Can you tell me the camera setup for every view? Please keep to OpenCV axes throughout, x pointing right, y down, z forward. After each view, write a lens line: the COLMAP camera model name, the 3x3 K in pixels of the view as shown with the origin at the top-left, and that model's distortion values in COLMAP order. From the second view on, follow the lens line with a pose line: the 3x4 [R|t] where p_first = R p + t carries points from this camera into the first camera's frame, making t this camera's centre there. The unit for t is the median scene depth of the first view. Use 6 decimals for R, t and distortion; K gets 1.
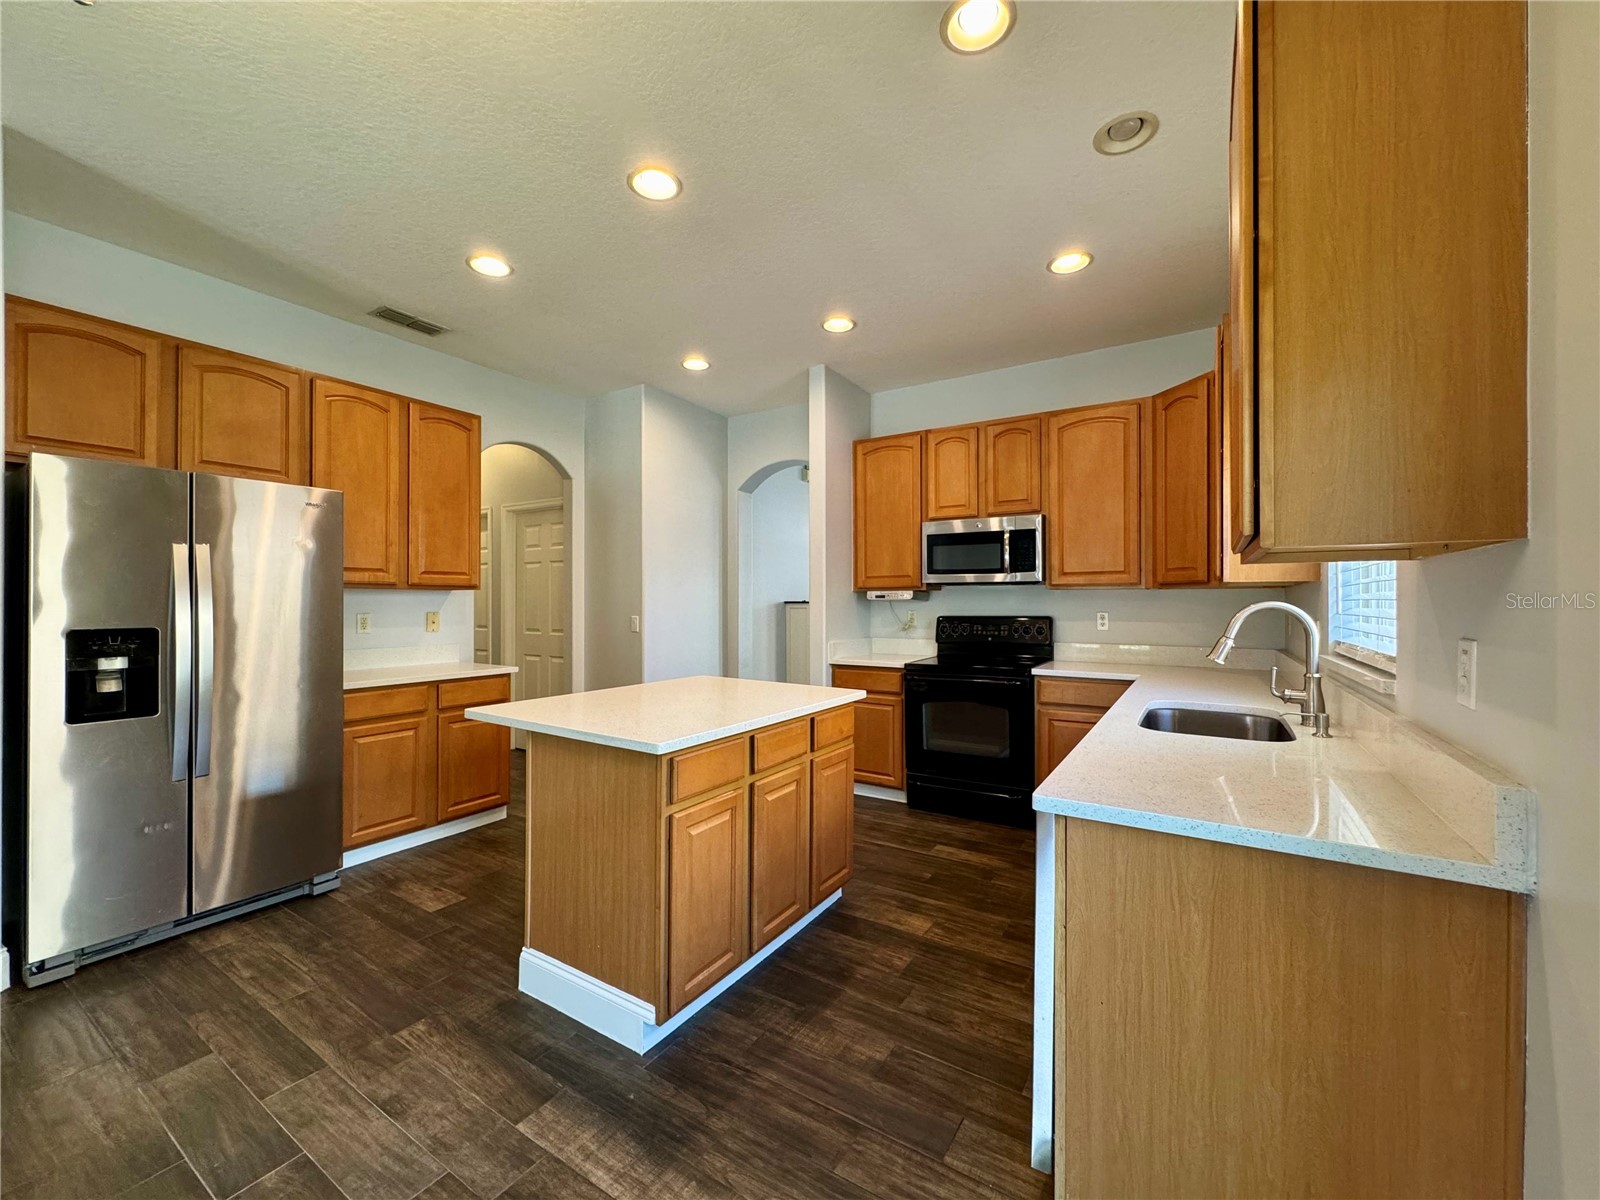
lens RADIAL K [[648.7, 0, 799.4], [0, 648.7, 599.6], [0, 0, 1]] dist [-0.002815, 0.000127]
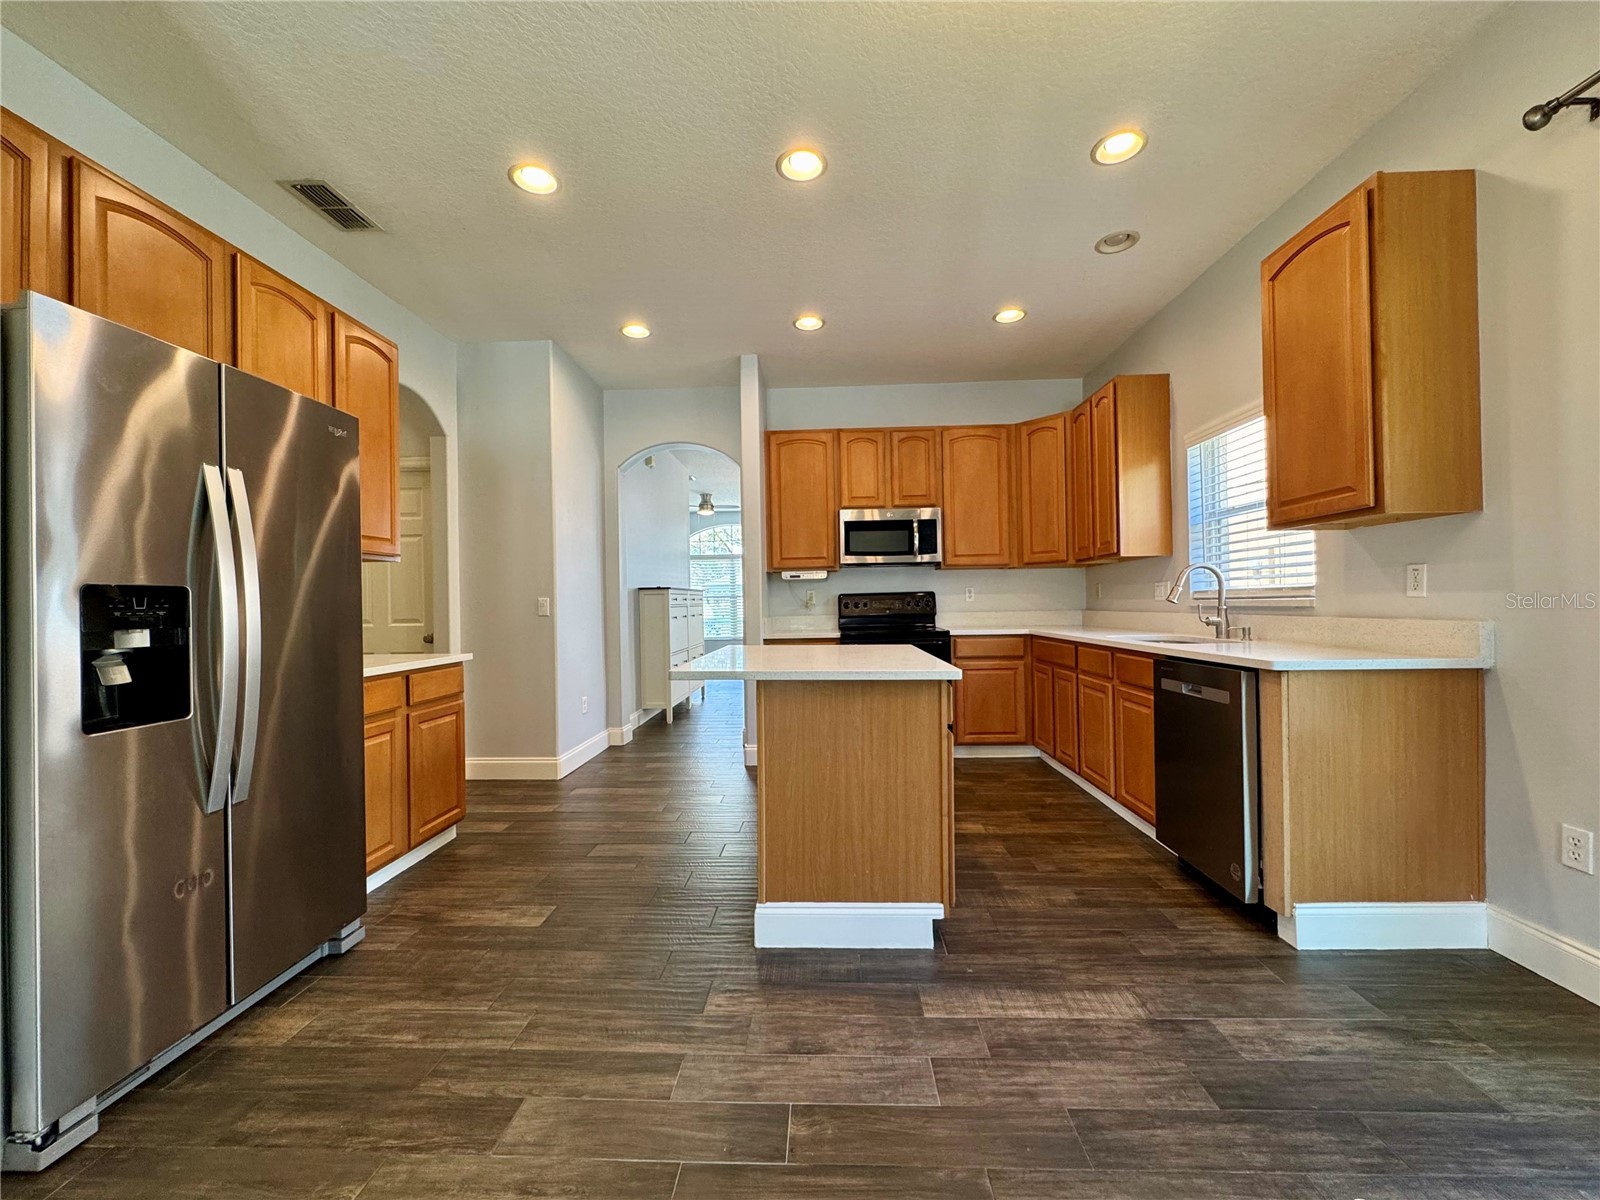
lens RADIAL K [[648.7, 0, 804.4], [0, 648.7, 599.9], [0, 0, 1]] dist [-0.002815, 0.000127]
pose [[0.863156, -0.012842, 0.504775, -0.539688], [0.015471, 0.999880, -0.001018, 0.047240], [-0.504701, 0.008689, 0.863250, 0.067244]]
